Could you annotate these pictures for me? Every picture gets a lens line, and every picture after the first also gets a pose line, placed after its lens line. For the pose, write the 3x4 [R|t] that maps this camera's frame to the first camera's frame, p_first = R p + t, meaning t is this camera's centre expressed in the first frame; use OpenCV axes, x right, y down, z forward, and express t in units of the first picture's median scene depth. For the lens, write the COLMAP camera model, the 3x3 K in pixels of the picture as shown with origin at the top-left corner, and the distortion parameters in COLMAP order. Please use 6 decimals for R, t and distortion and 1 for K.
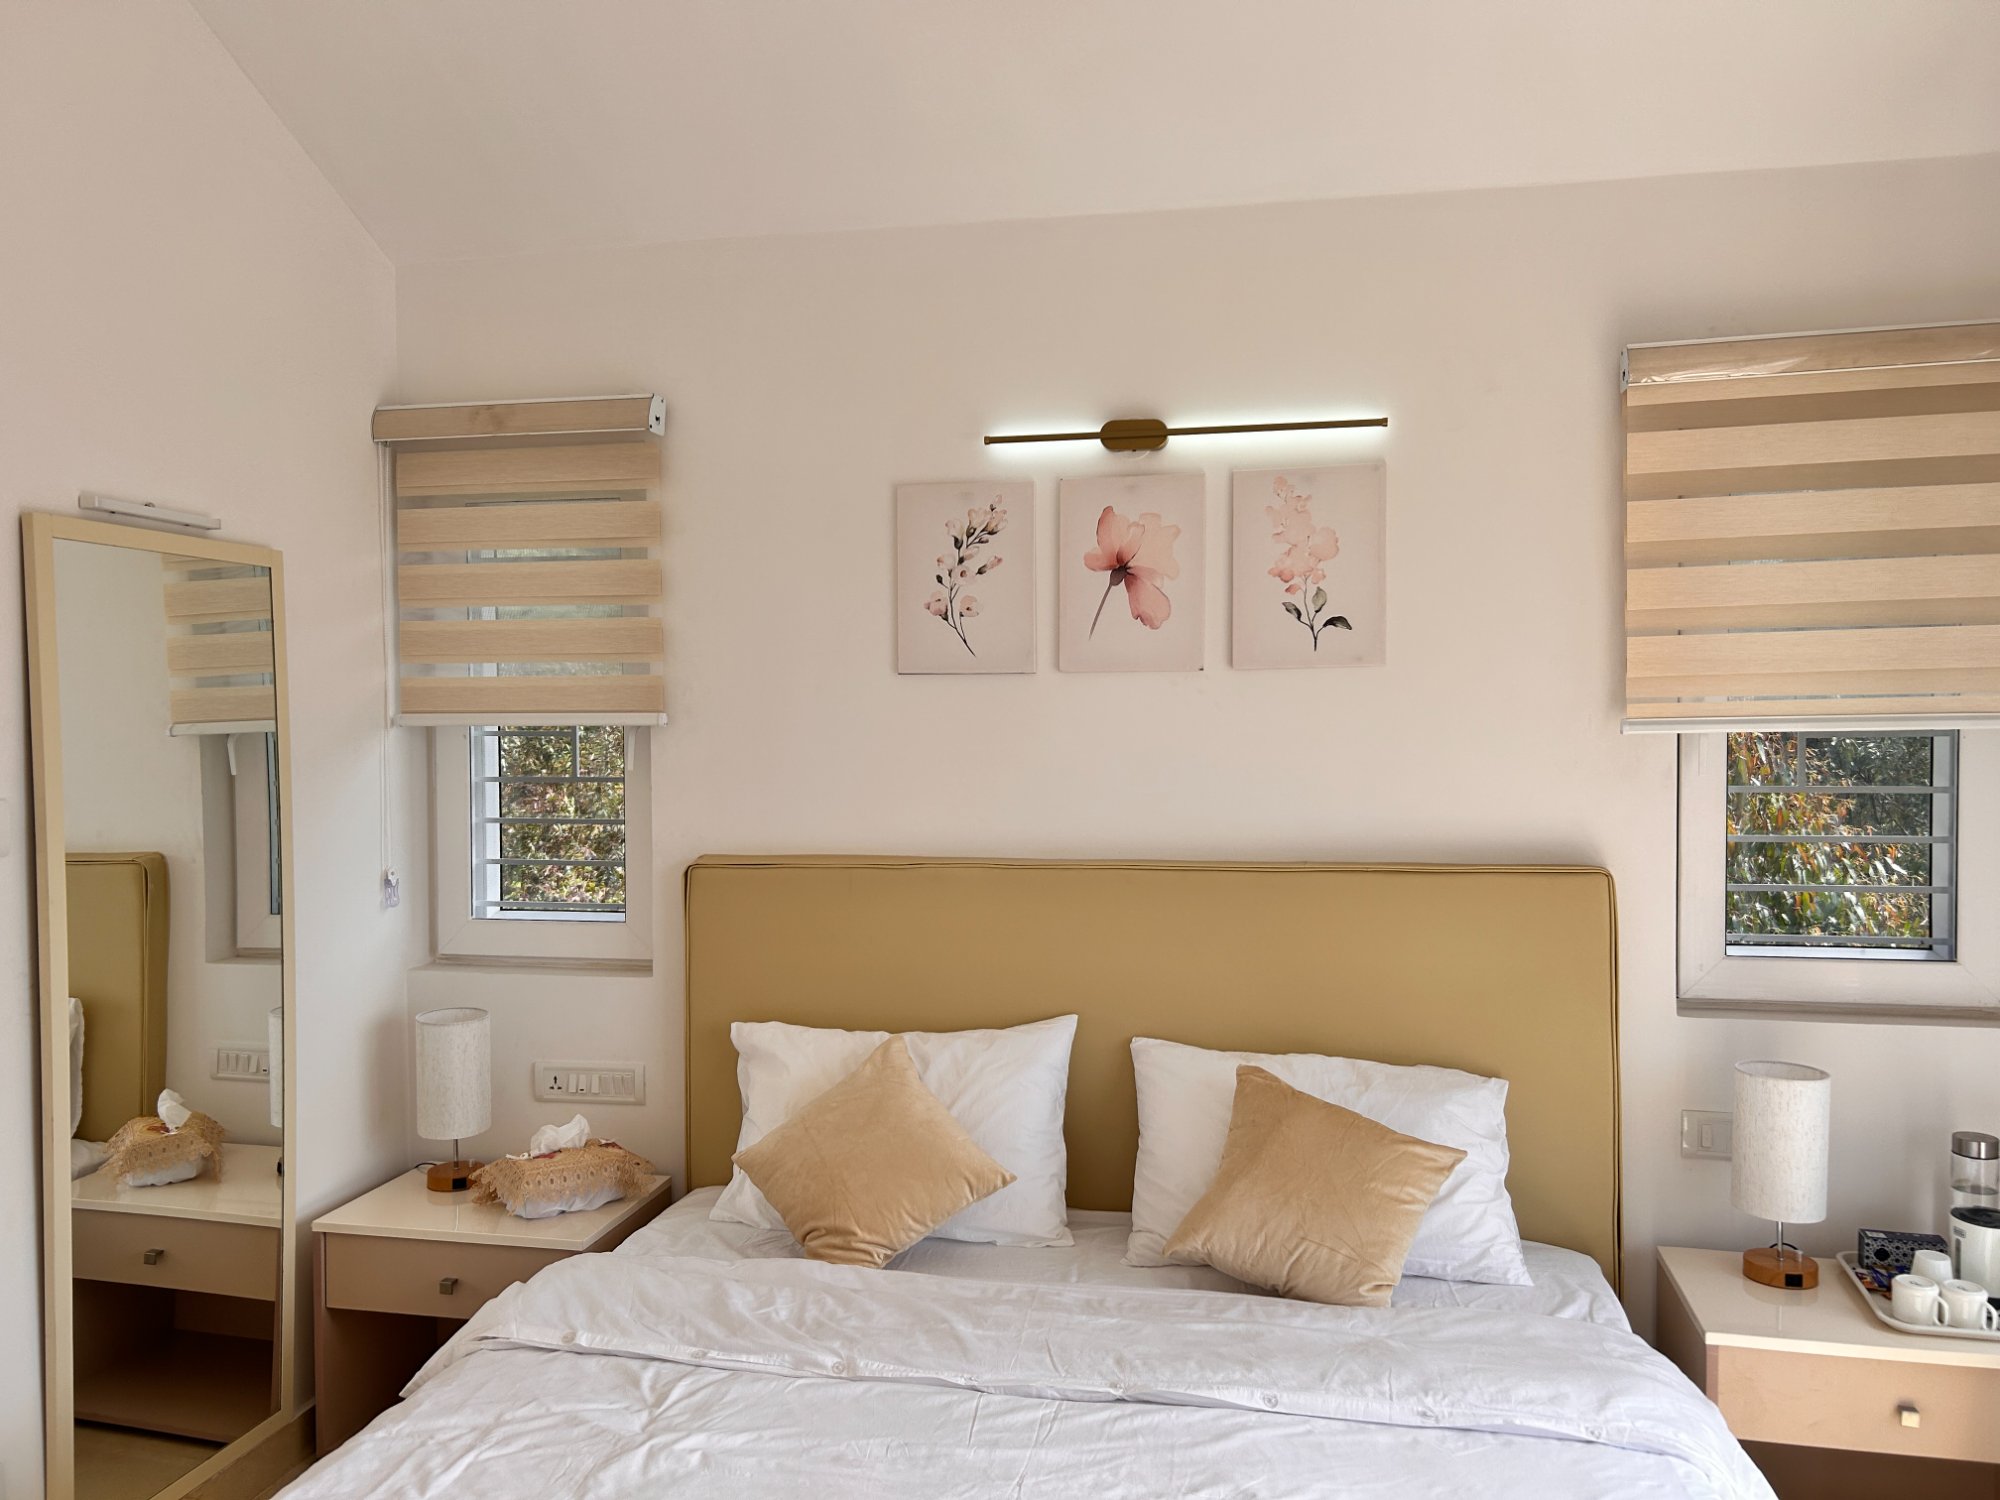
lens RADIAL K [[1506.6, 0, 996.4], [0, 1506.6, 763.0], [0, 0, 1]] dist [0.027213, -0.018478]
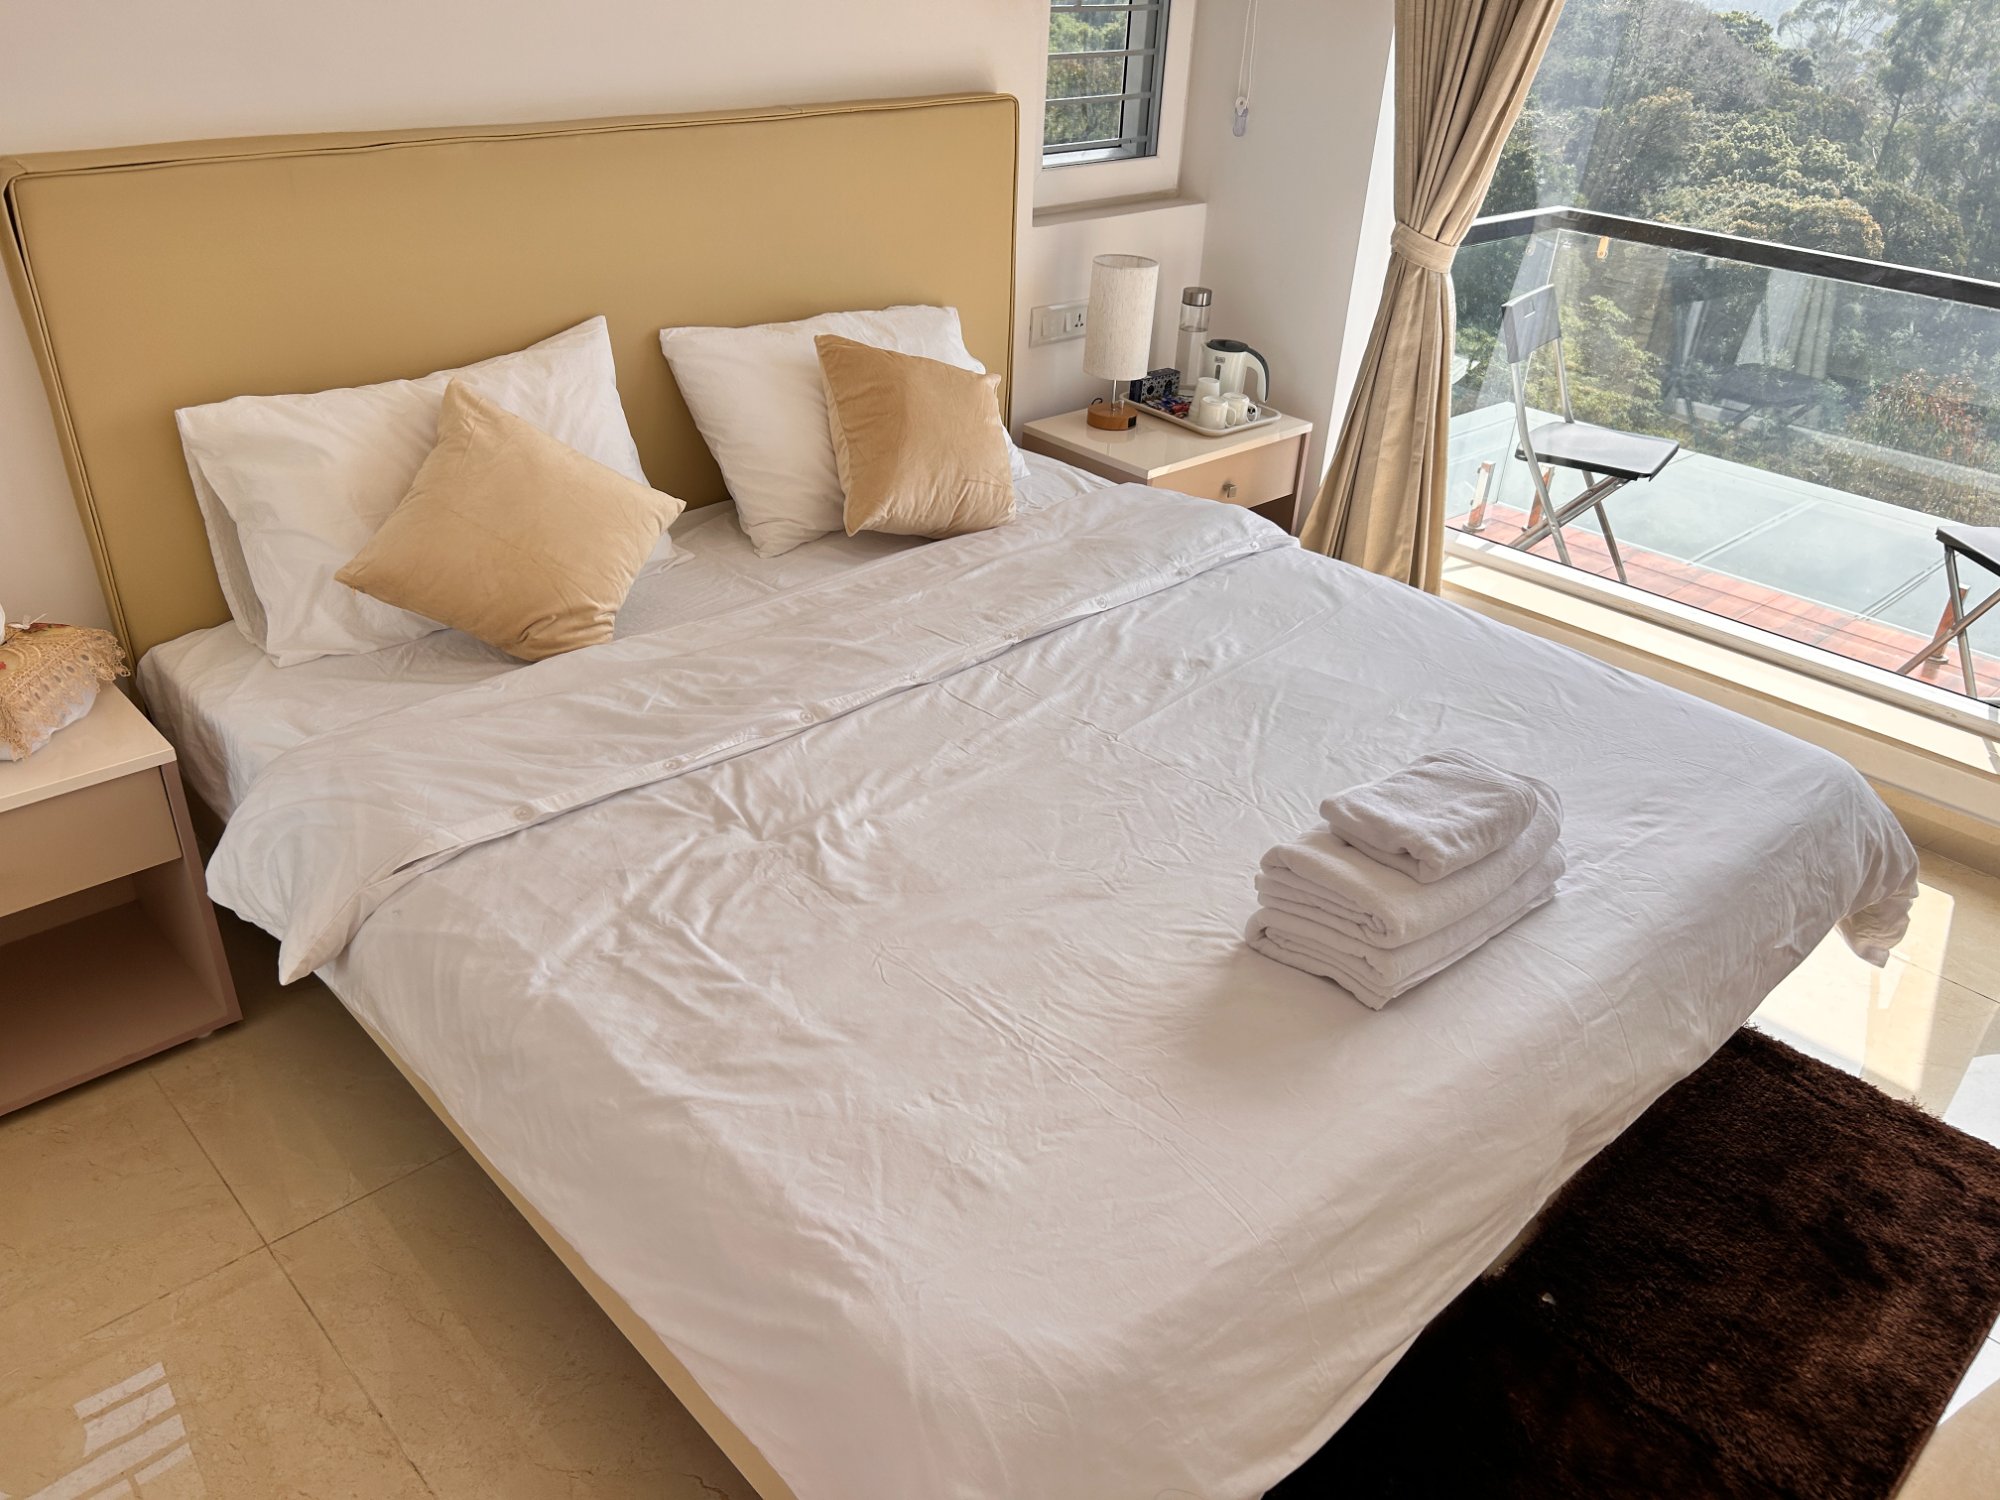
lens RADIAL K [[1506.6, 0, 1004.7], [0, 1506.6, 764.0], [0, 0, 1]] dist [0.027213, -0.018478]
pose [[0.567346, -0.386462, 0.727163, -0.691560], [-0.020318, 0.876198, 0.481522, -0.040262], [-0.823229, -0.287964, 0.489255, 0.380154]]
